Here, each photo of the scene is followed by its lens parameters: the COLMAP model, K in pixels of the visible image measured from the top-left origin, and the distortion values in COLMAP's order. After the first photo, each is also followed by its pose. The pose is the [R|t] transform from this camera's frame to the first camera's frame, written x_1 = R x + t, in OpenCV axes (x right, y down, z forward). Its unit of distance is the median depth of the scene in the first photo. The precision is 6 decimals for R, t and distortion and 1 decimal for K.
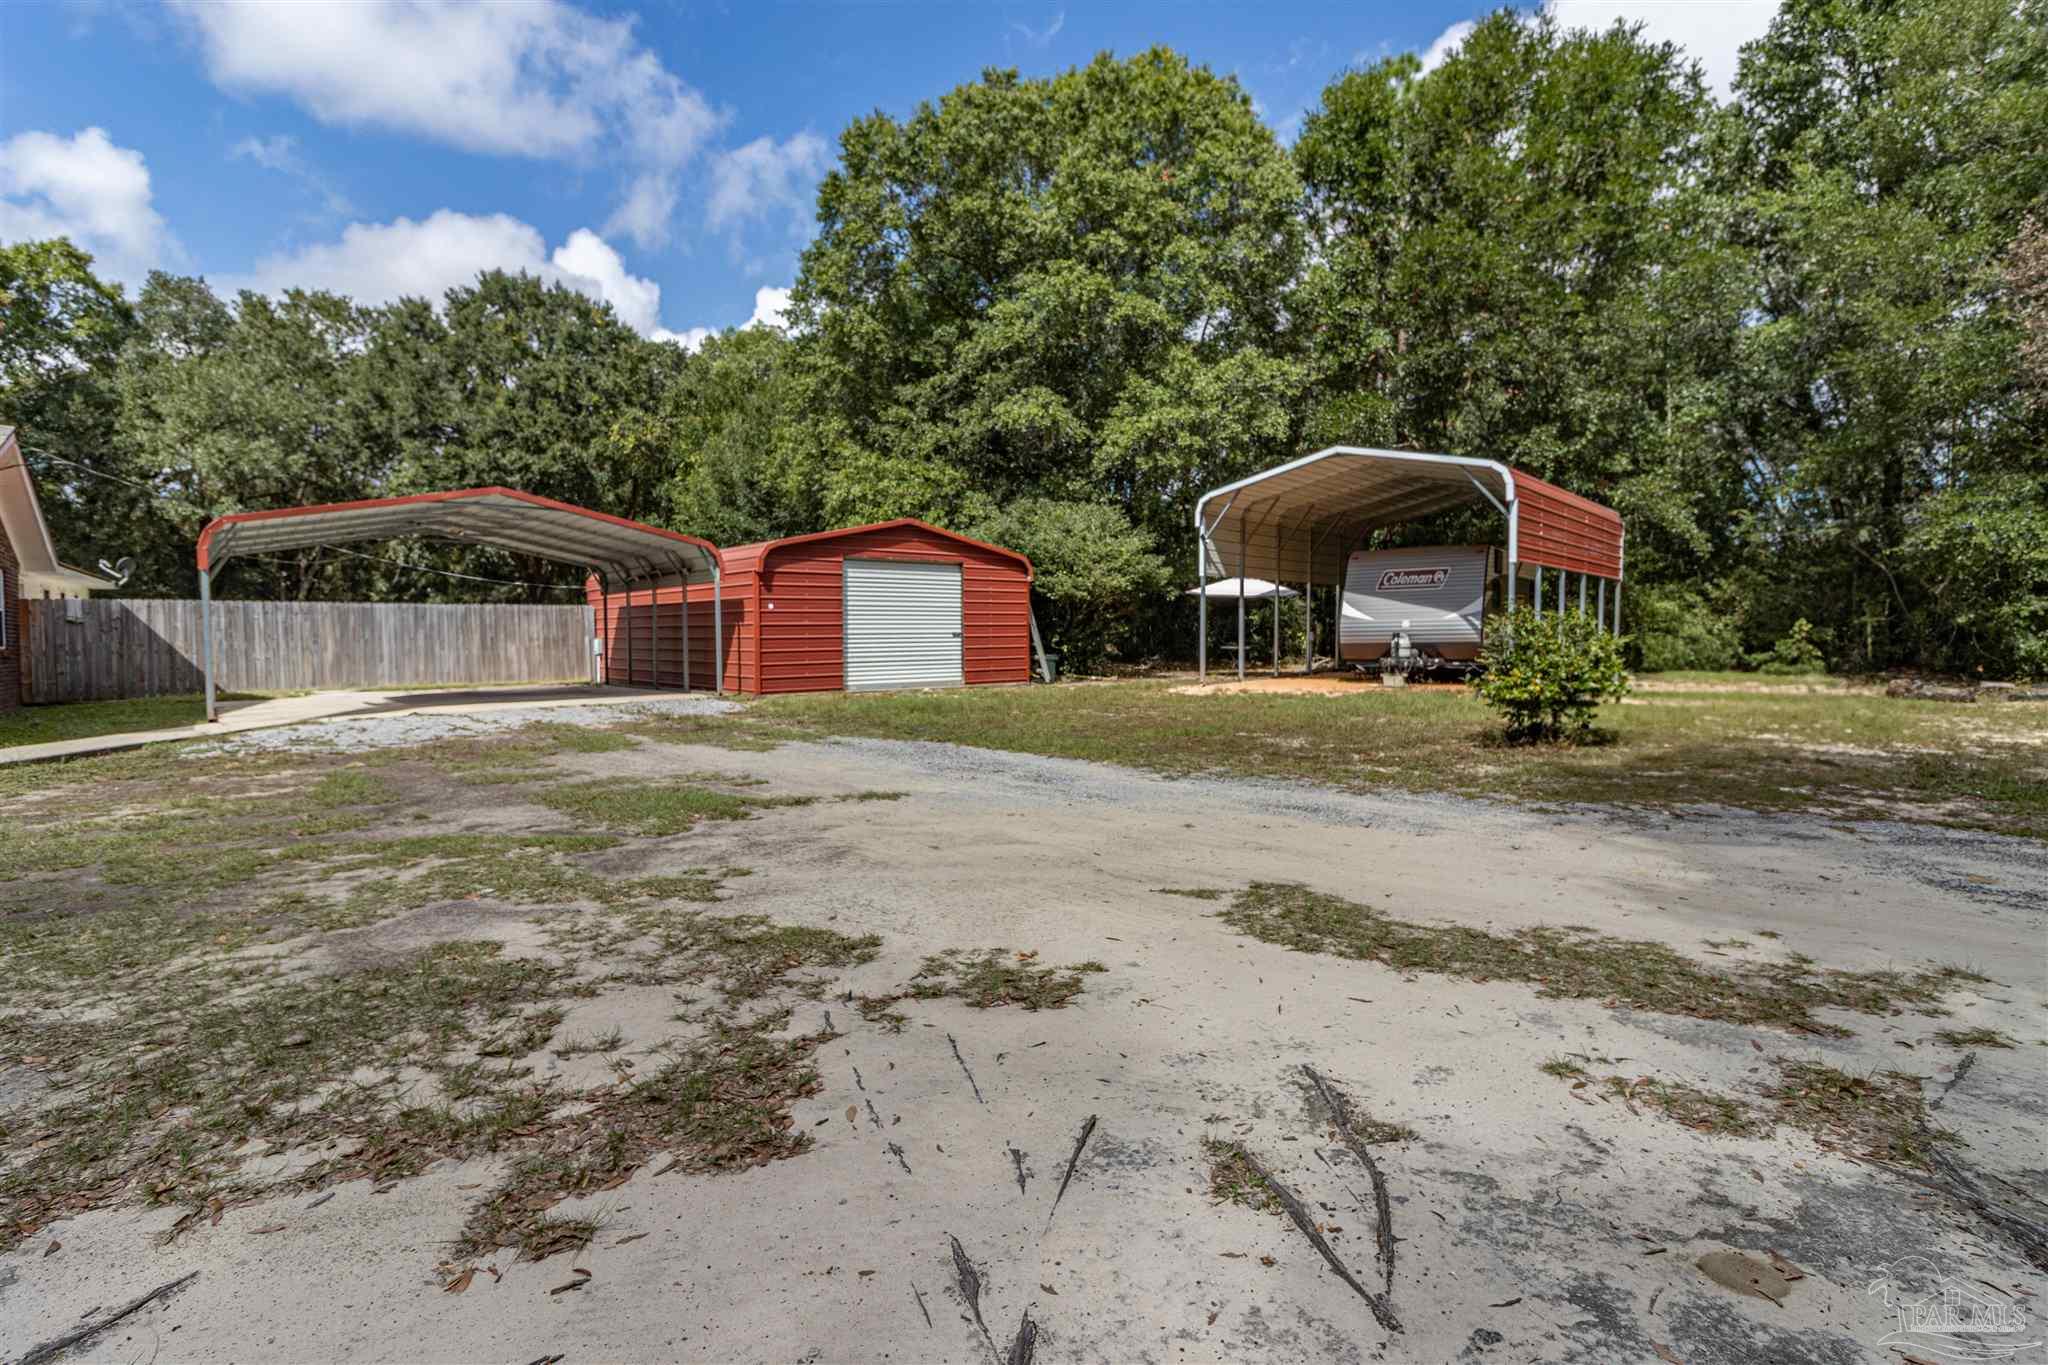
lens RADIAL K [[979.7, 0, 1018.0], [0, 979.7, 656.5], [0, 0, 1]] dist [0.001248, 0.000155]
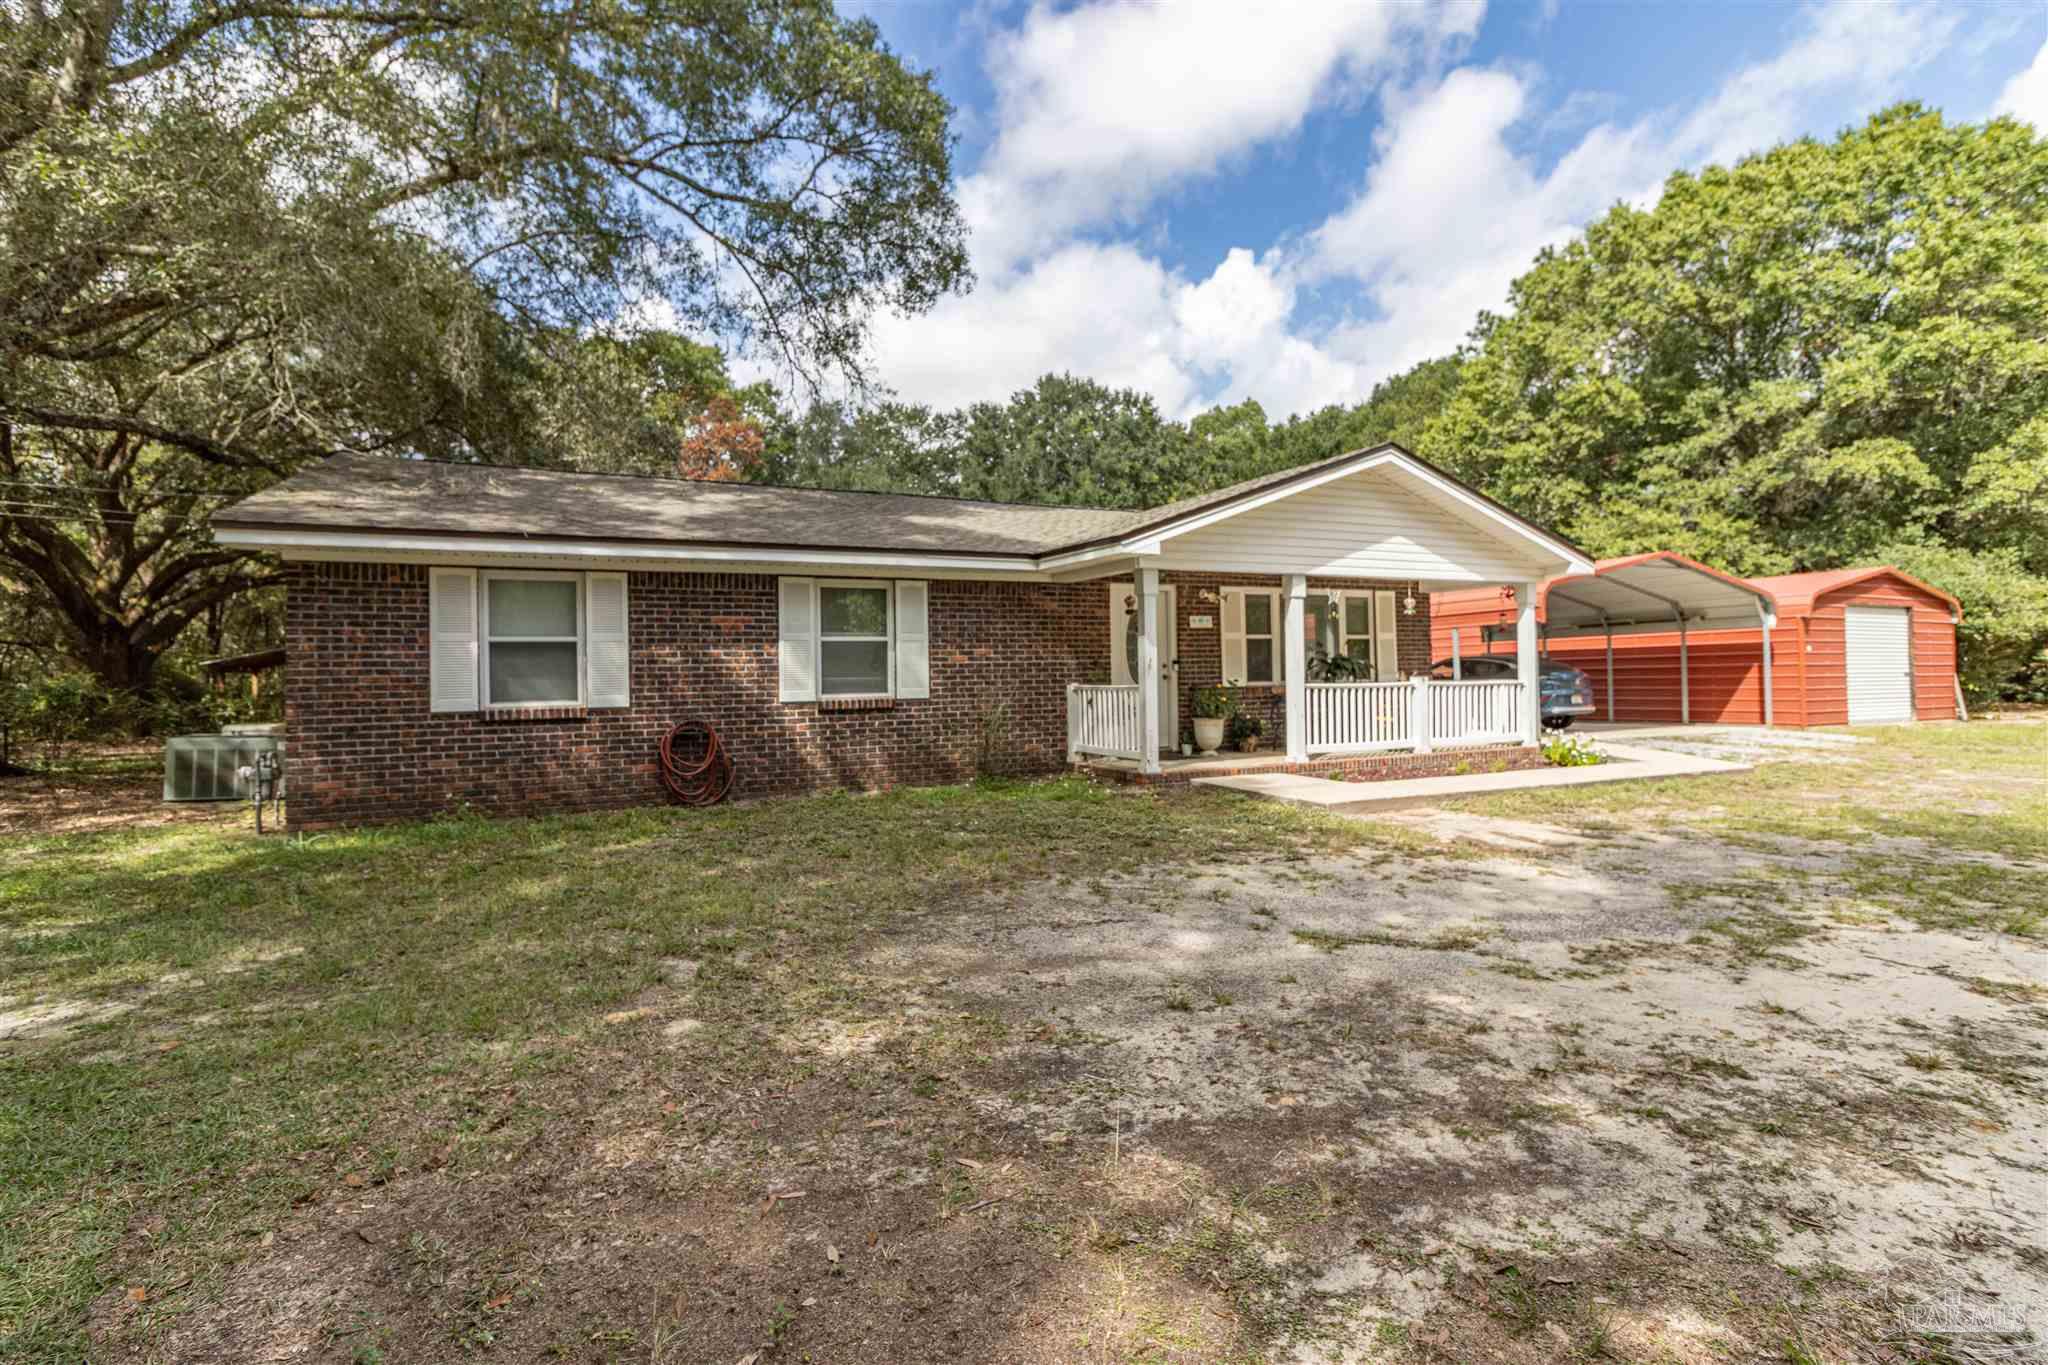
lens RADIAL K [[939.3, 0, 1015.9], [0, 939.3, 664.3], [0, 0, 1]] dist [-0.000199, -0.000062]
pose [[0.968272, -0.009294, -0.249727, -0.641033], [-0.001987, 0.998990, -0.044883, 0.012894], [0.249892, 0.043955, 0.967276, -0.197301]]
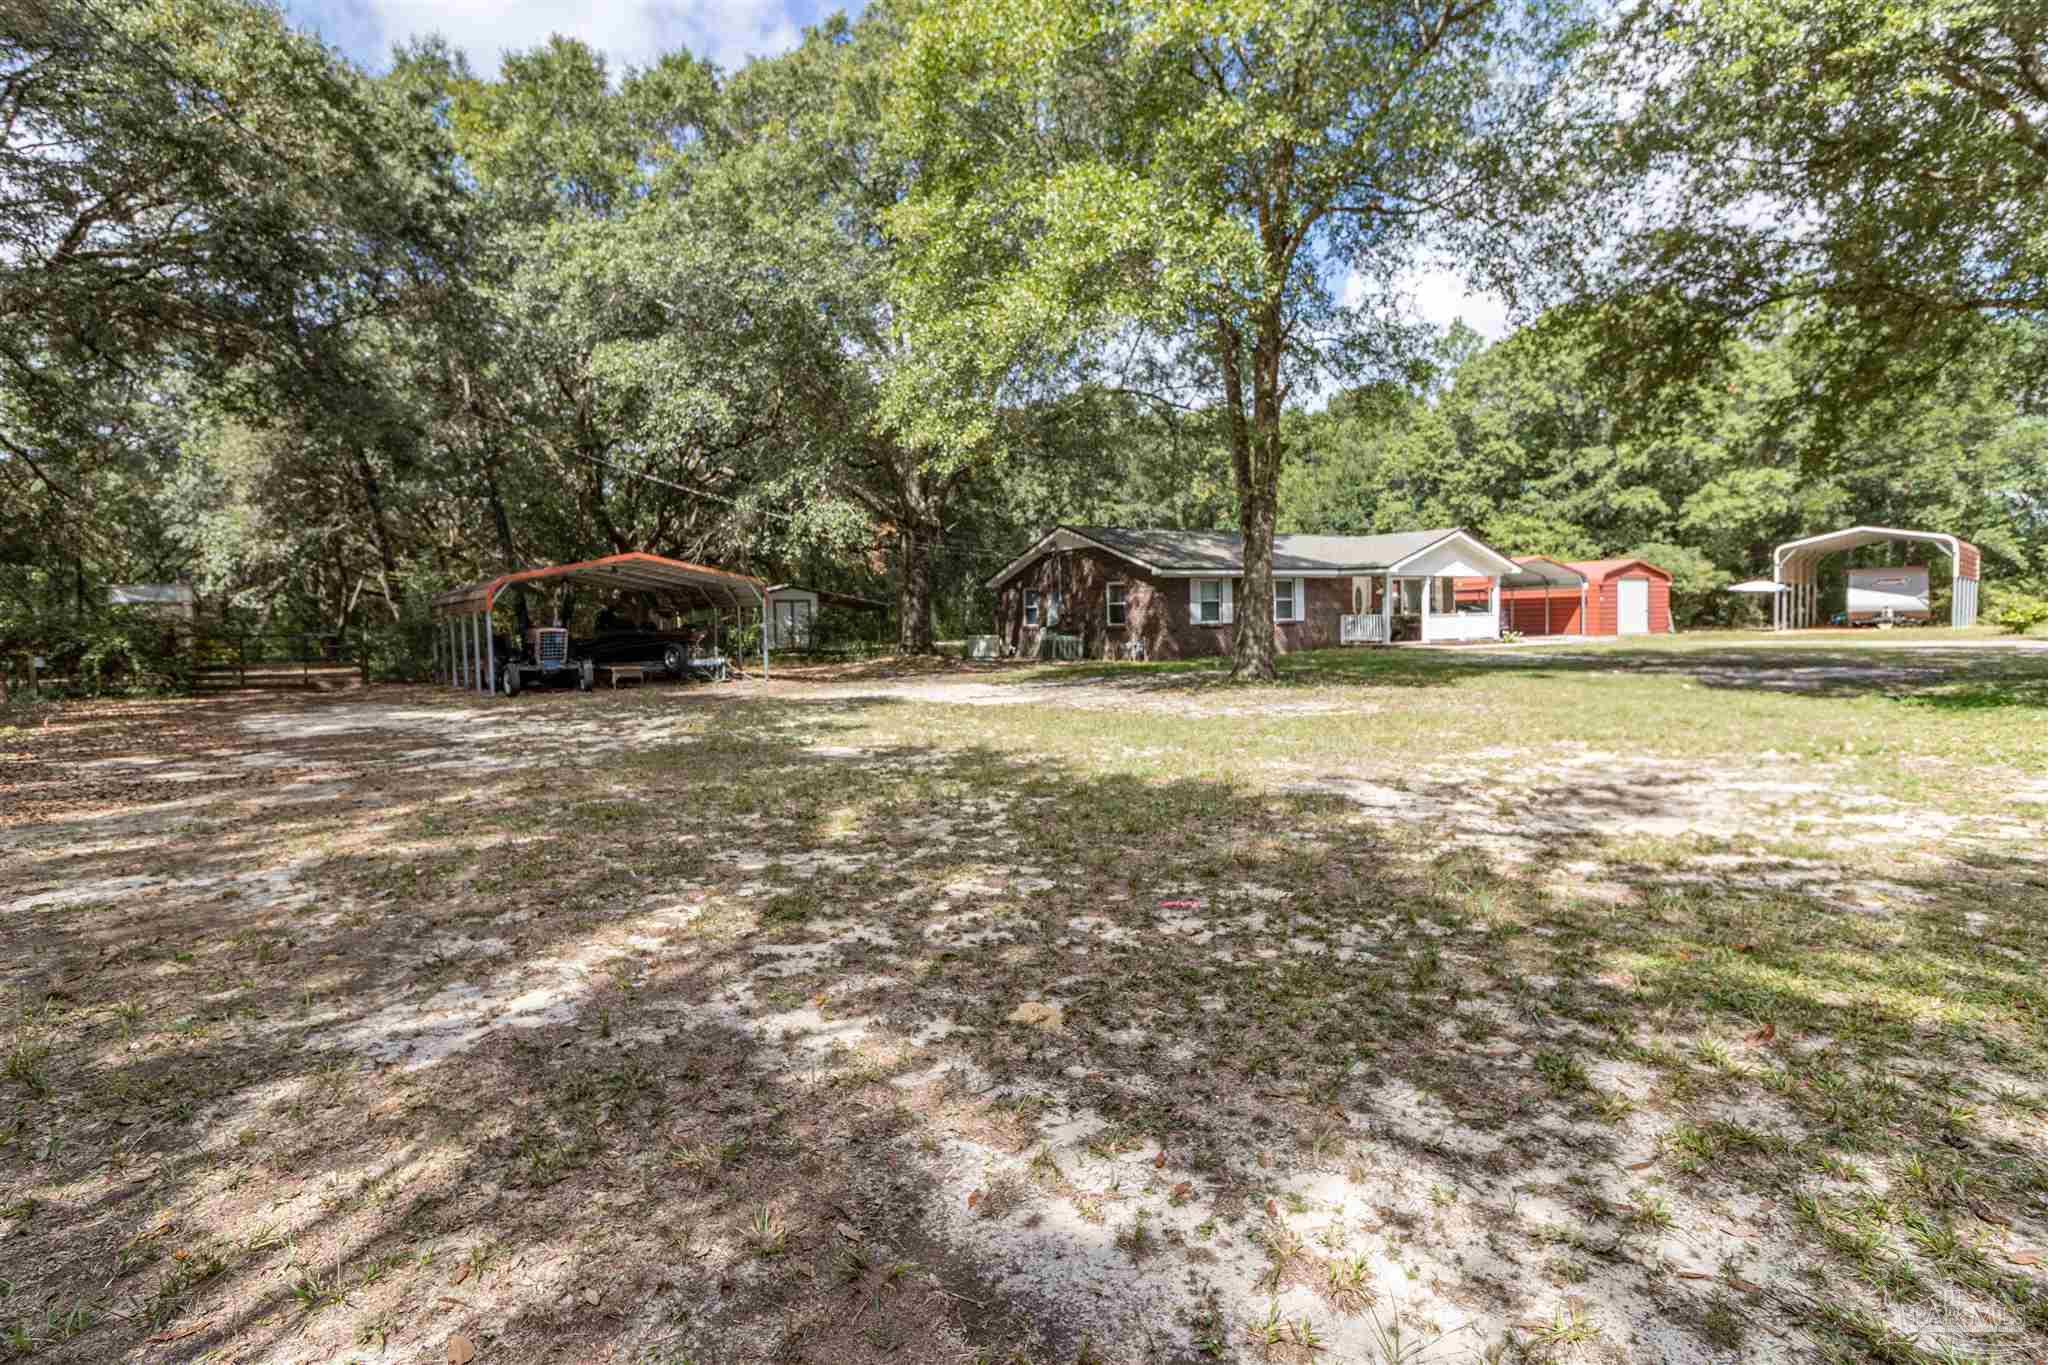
lens RADIAL K [[959.3, 0, 1024.4], [0, 959.3, 655.3], [0, 0, 1]] dist [-0.001727, -0.000033]
pose [[0.992990, -0.007089, -0.117982, -1.025111], [0.008047, 0.999938, 0.007644, 0.043228], [0.117921, -0.008540, 0.992986, -1.113668]]
